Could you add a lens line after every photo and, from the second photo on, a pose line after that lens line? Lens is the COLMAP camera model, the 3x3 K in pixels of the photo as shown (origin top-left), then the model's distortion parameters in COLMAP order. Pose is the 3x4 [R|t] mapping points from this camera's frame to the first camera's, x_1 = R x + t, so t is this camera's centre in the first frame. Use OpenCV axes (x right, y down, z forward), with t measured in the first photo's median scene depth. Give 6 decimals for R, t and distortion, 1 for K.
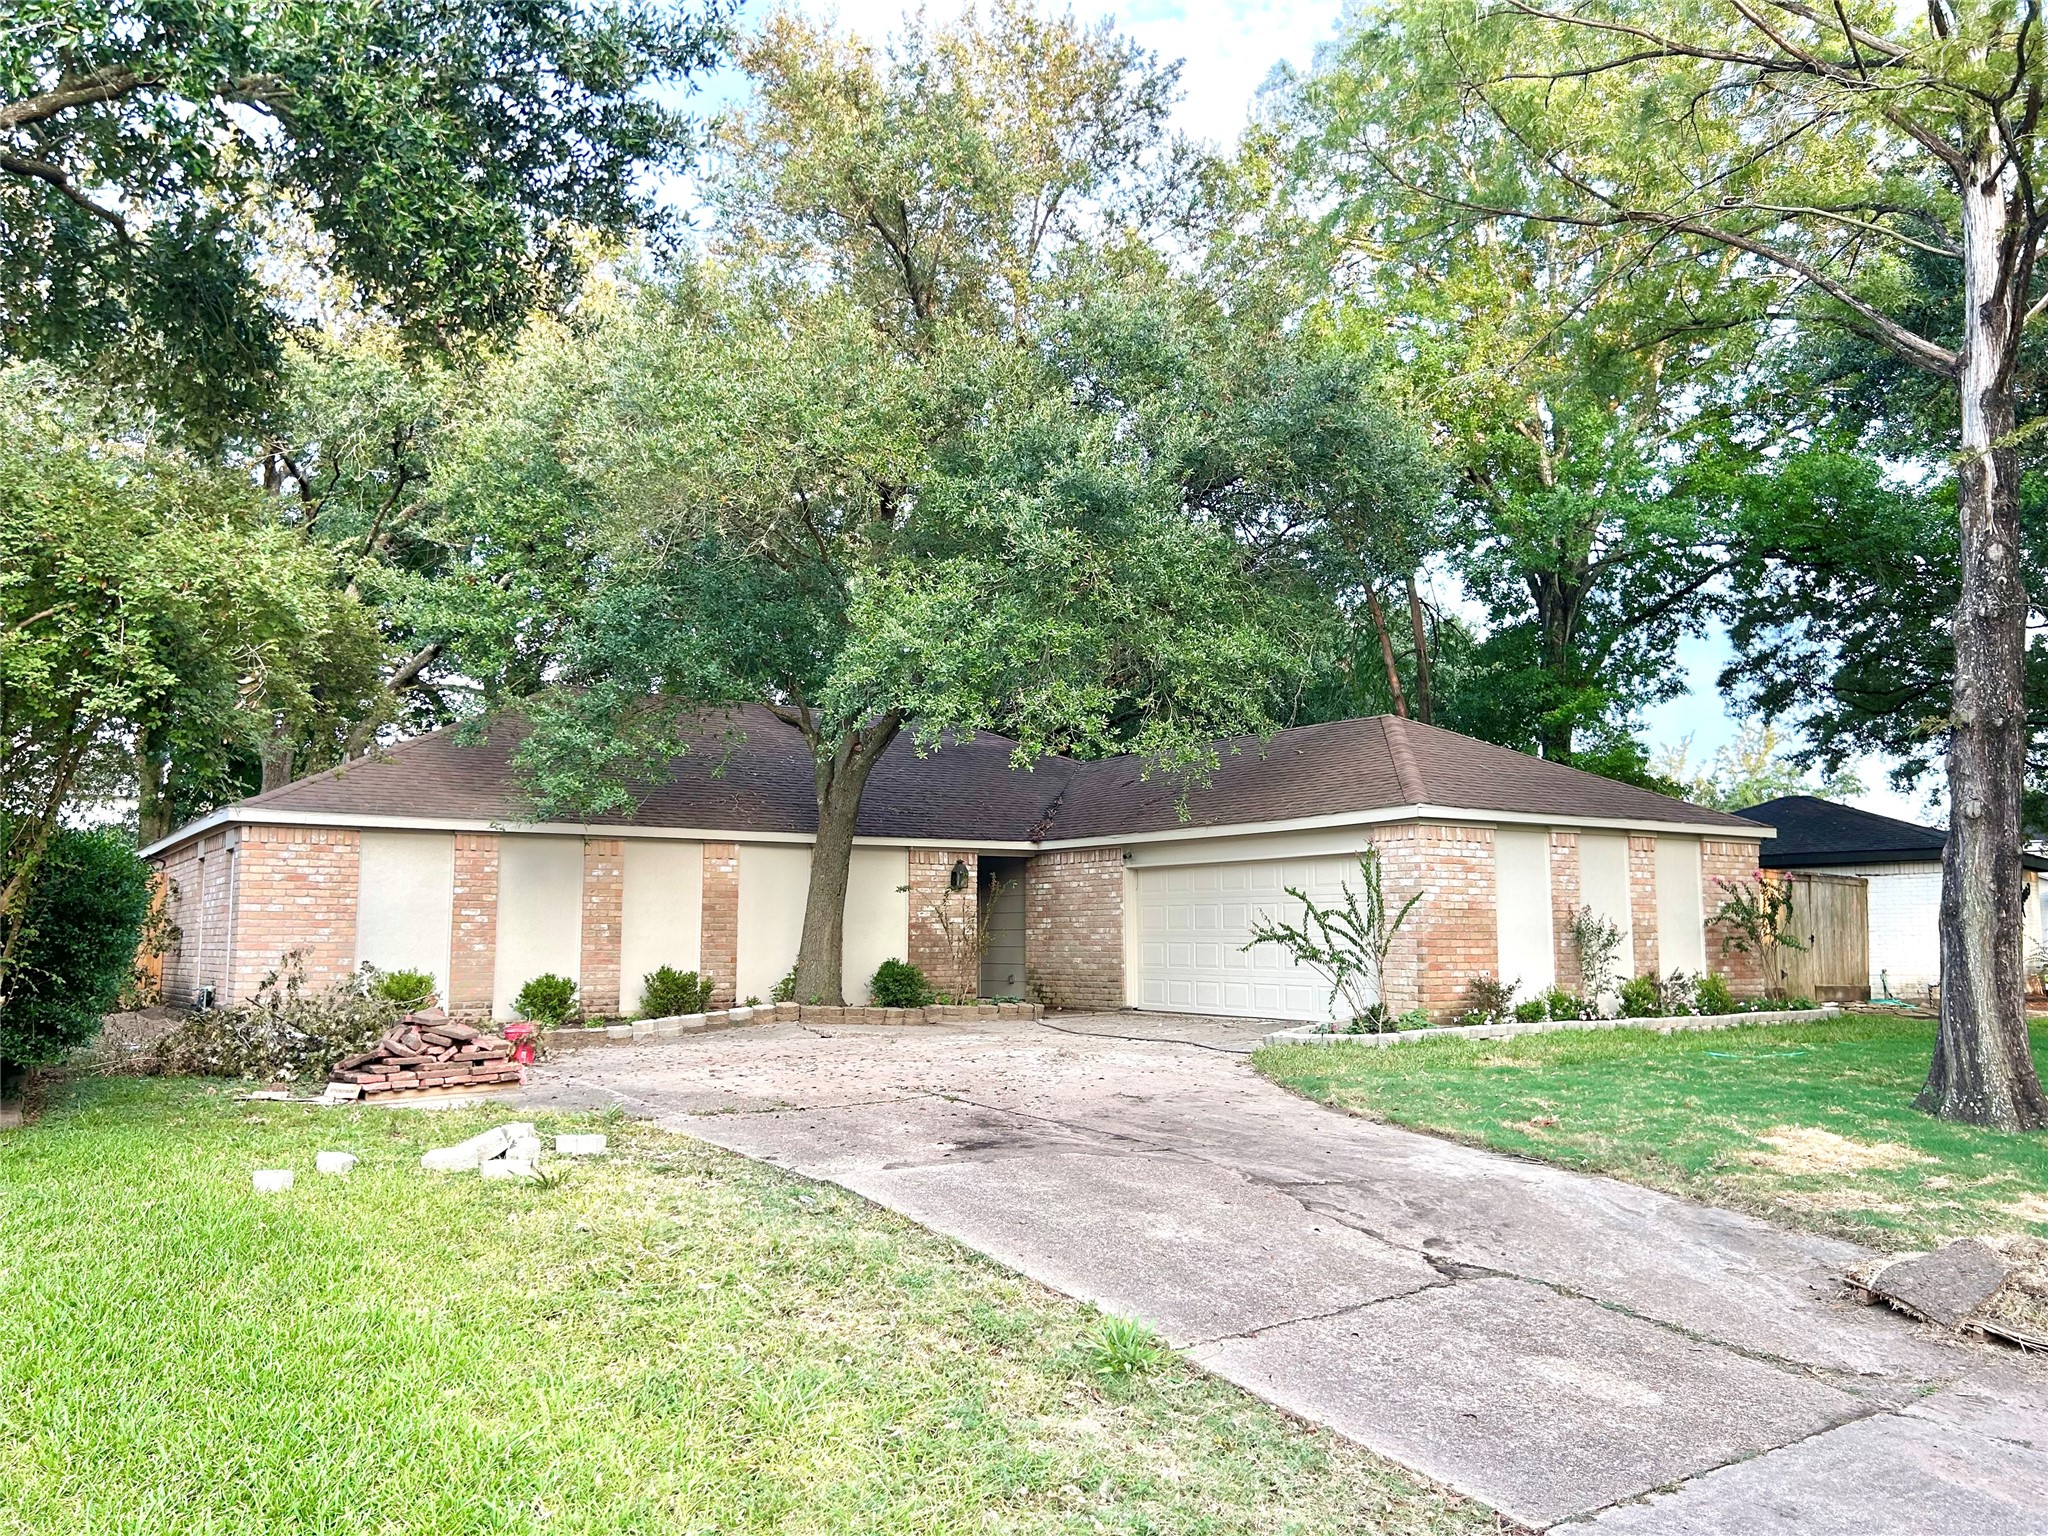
lens RADIAL K [[1519.0, 0, 1024.0], [0, 1519.0, 768.0], [0, 0, 1]] dist [0.100276, -0.162852]
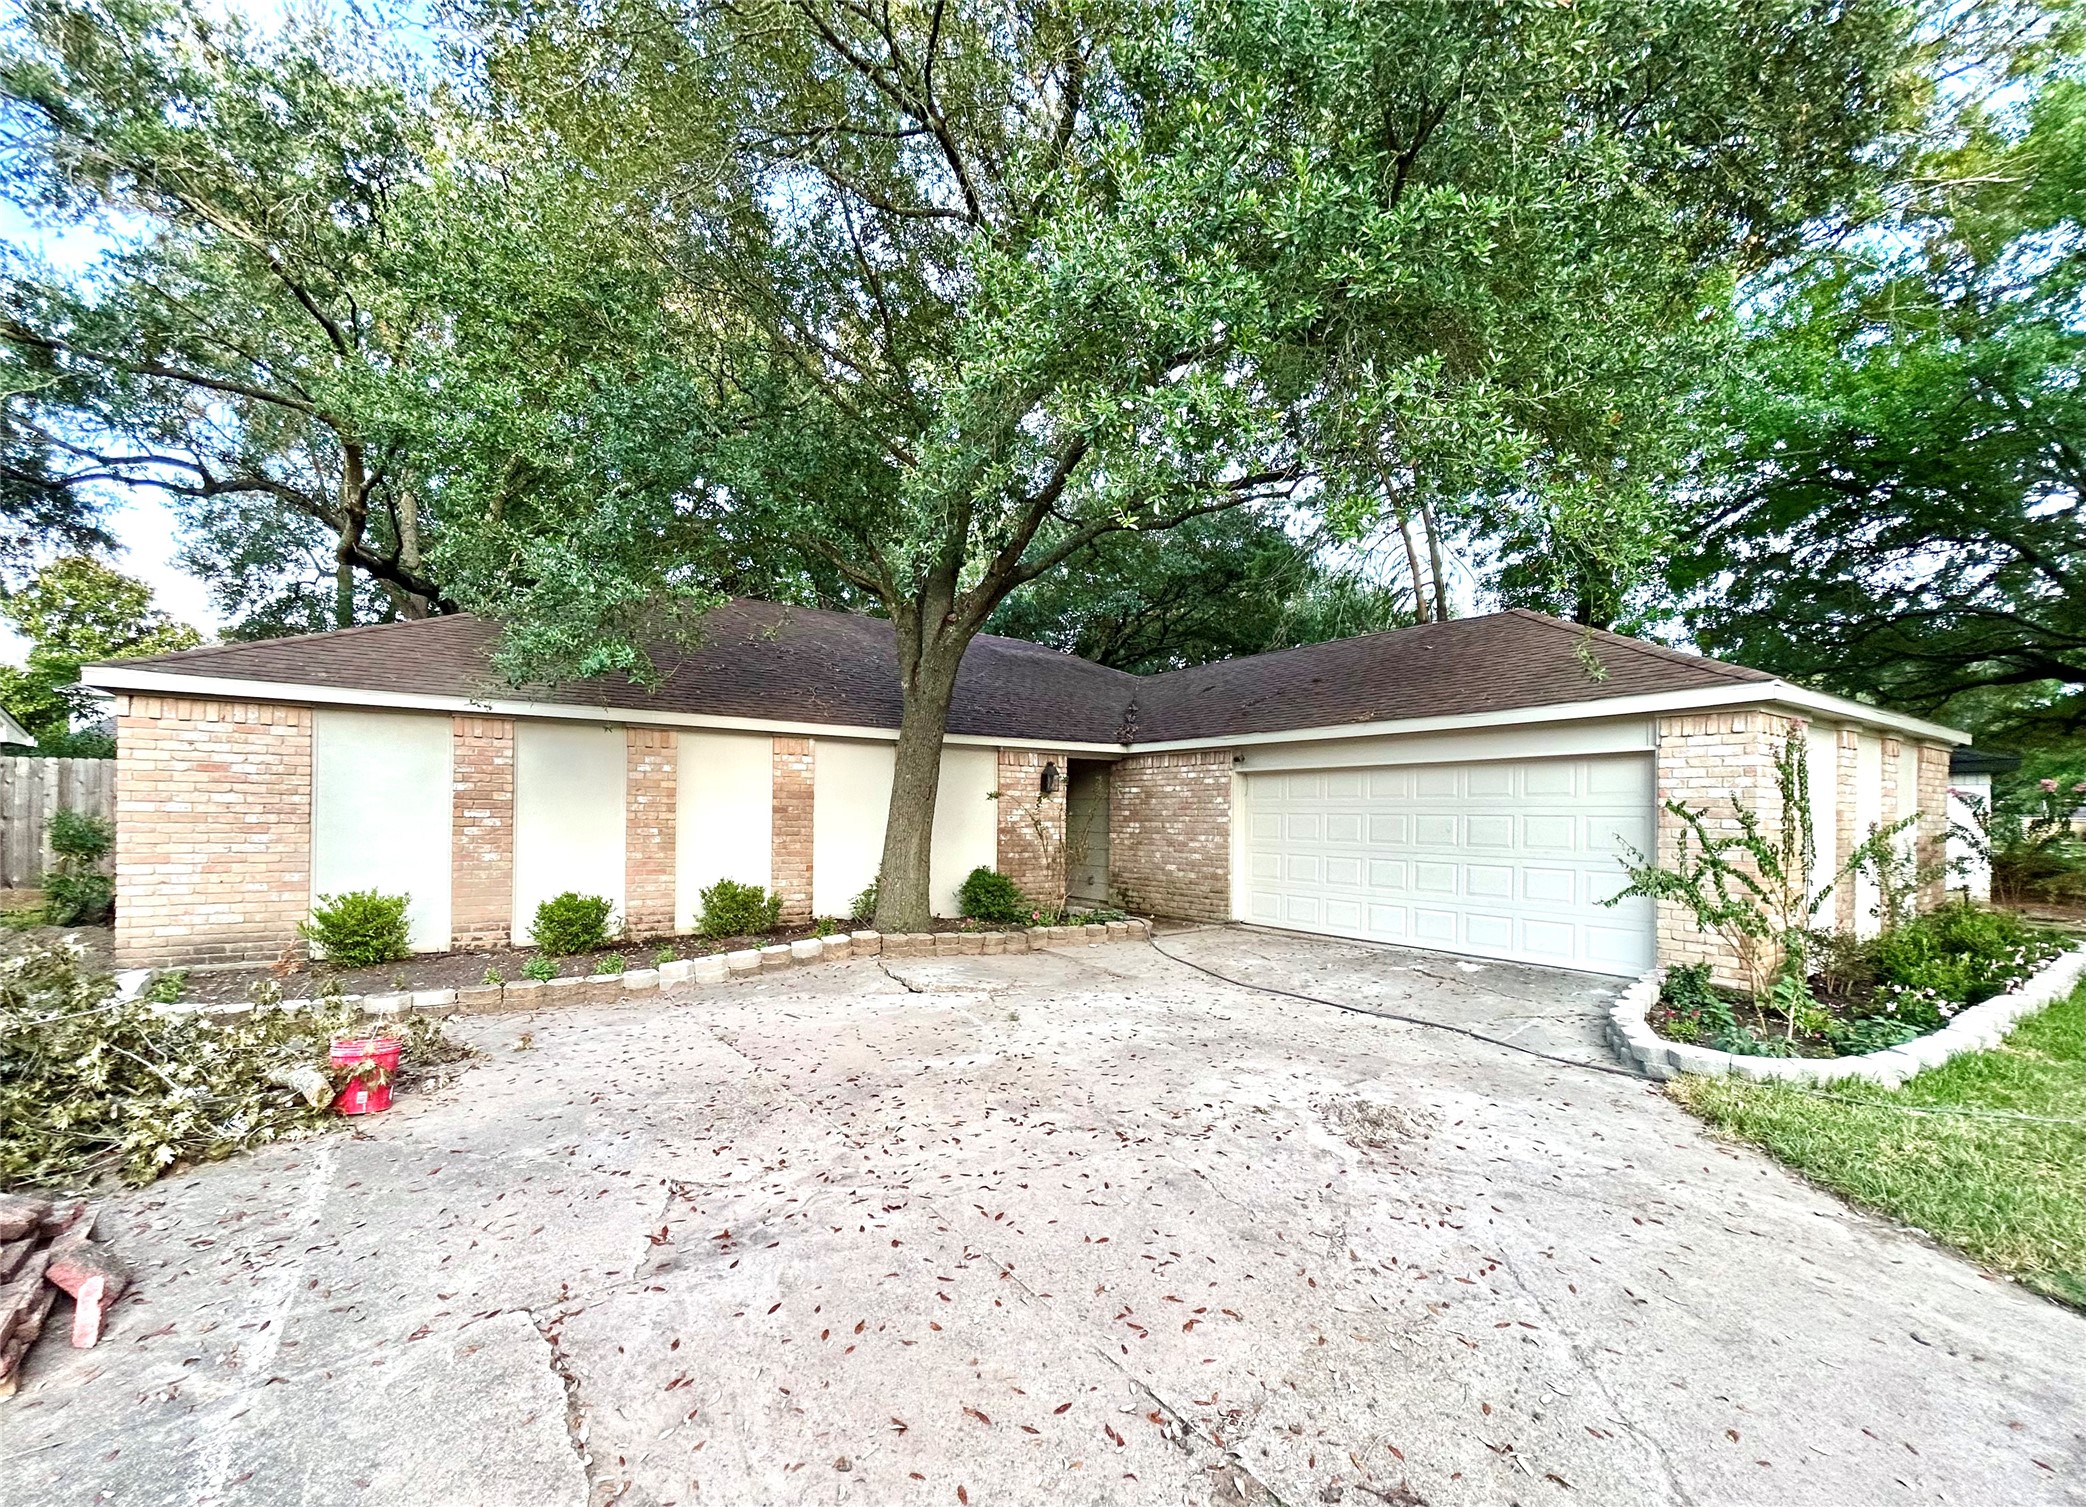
lens RADIAL K [[869.7, 0, 996.9], [0, 869.7, 825.3], [0, 0, 1]] dist [0.012416, -0.000175]
pose [[0.999655, 0.013394, -0.022603, -0.069182], [-0.010525, 0.992399, 0.122615, 0.037046], [0.024074, -0.122335, 0.992197, 0.500109]]
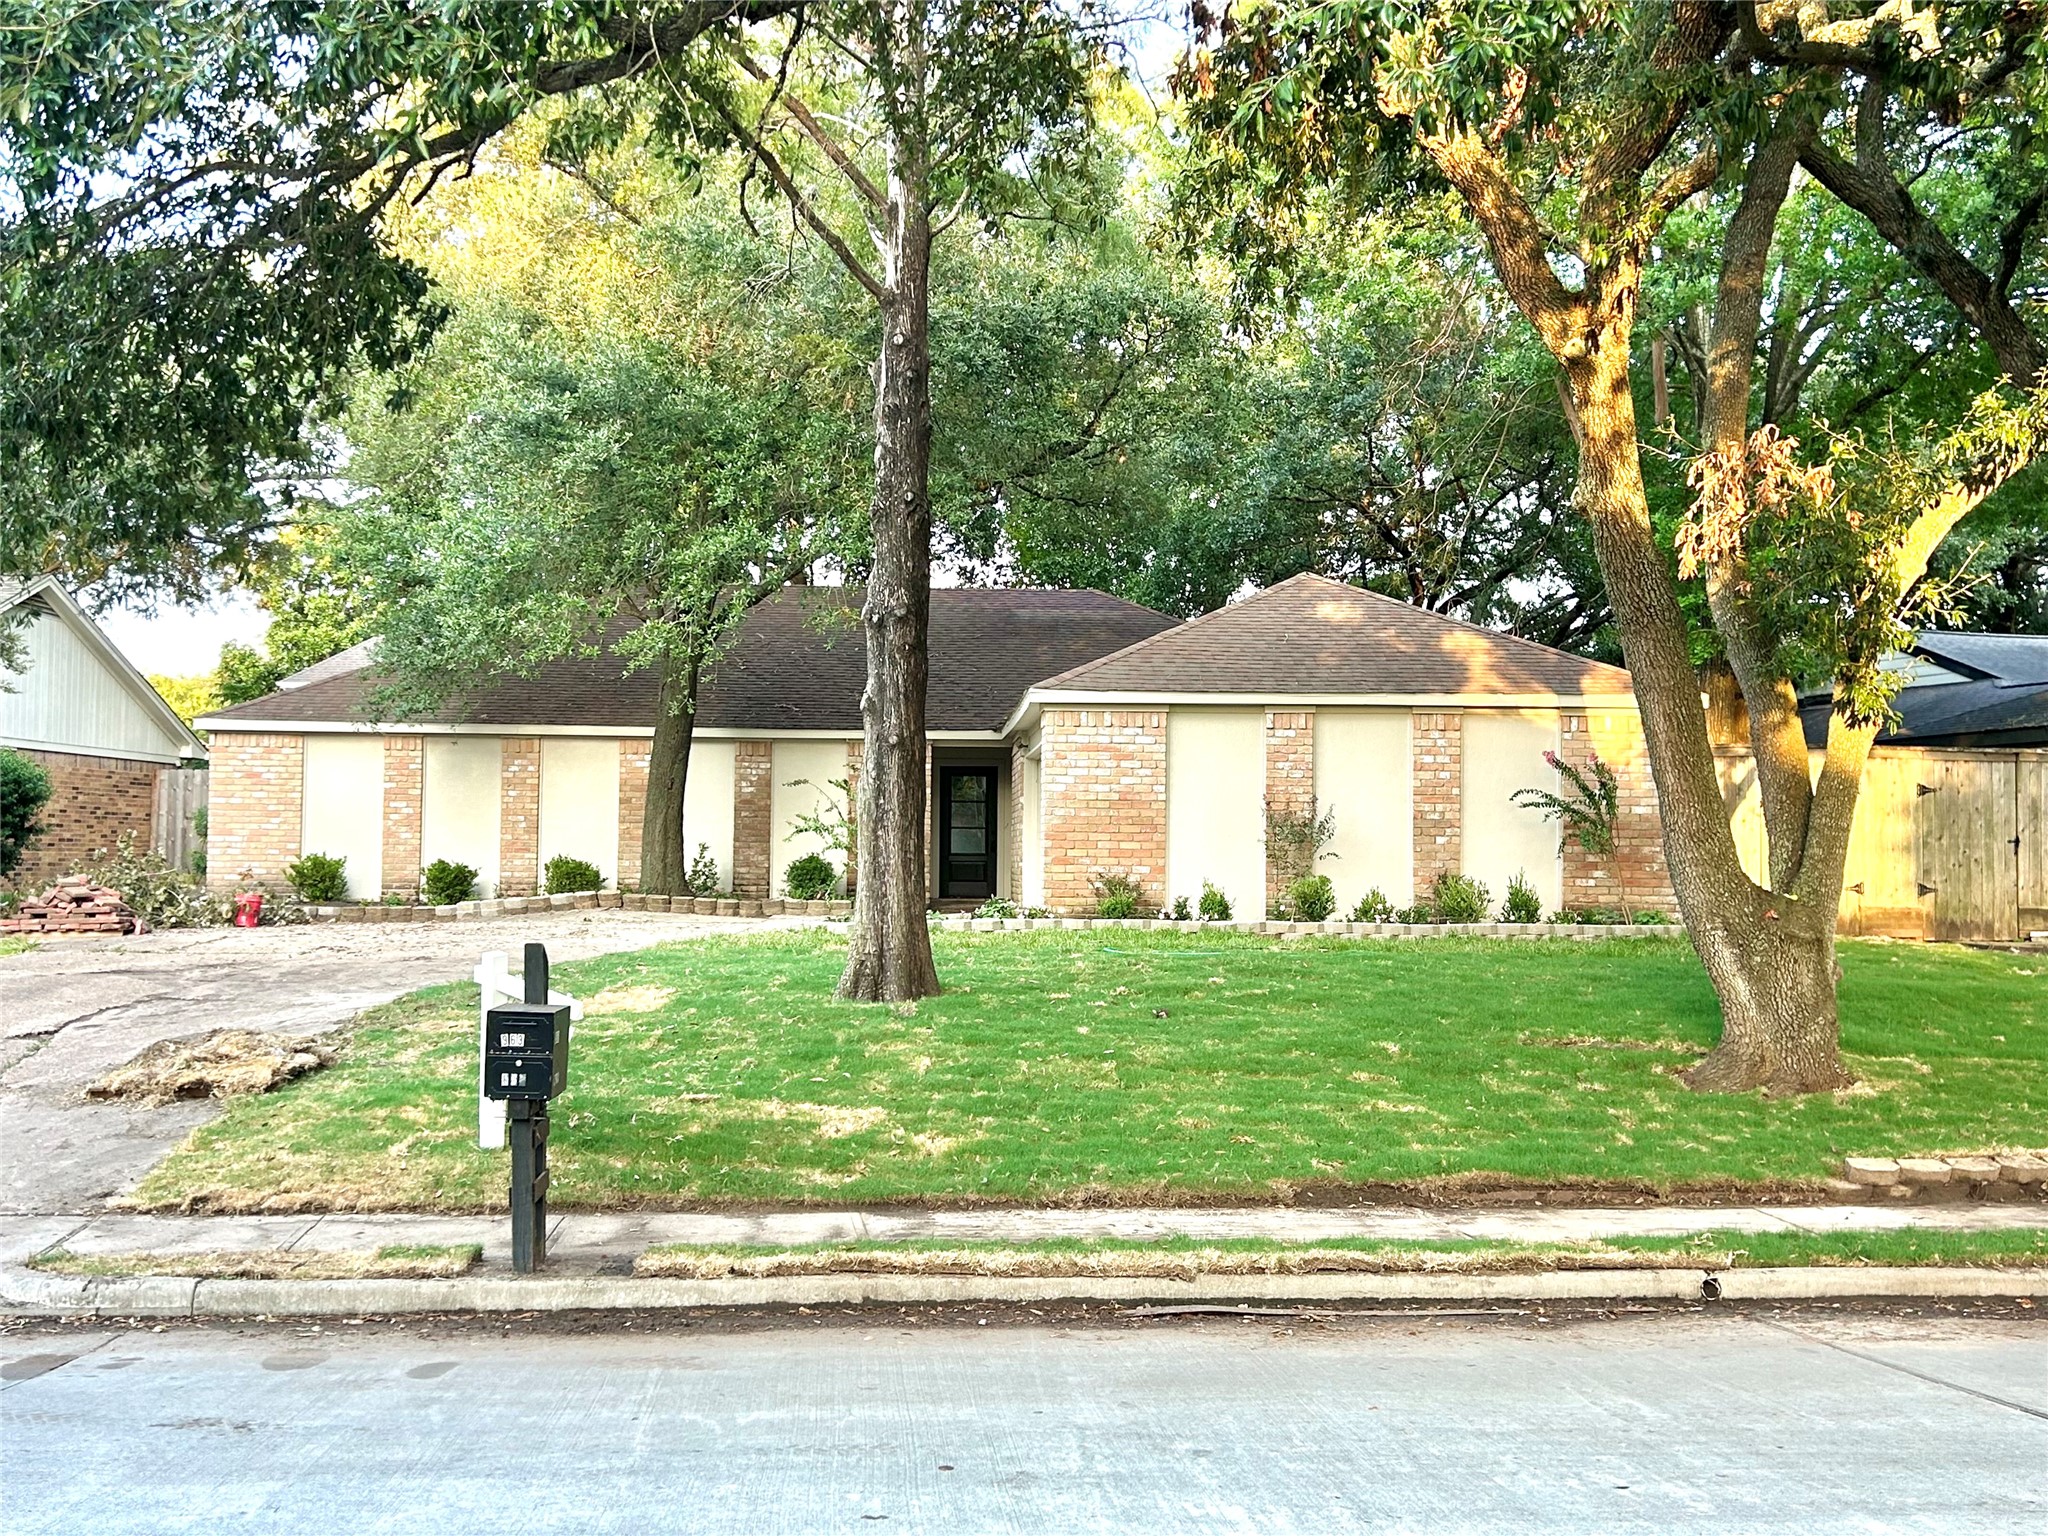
lens RADIAL K [[2114.6, 0, 1024.0], [0, 2114.6, 768.0], [0, 0, 1]] dist [0.198664, -0.494651]
pose [[0.858353, -0.009403, -0.512973, 0.775693], [0.046722, 0.997110, 0.059903, -0.005618], [0.510927, -0.075385, 0.856312, -0.108653]]
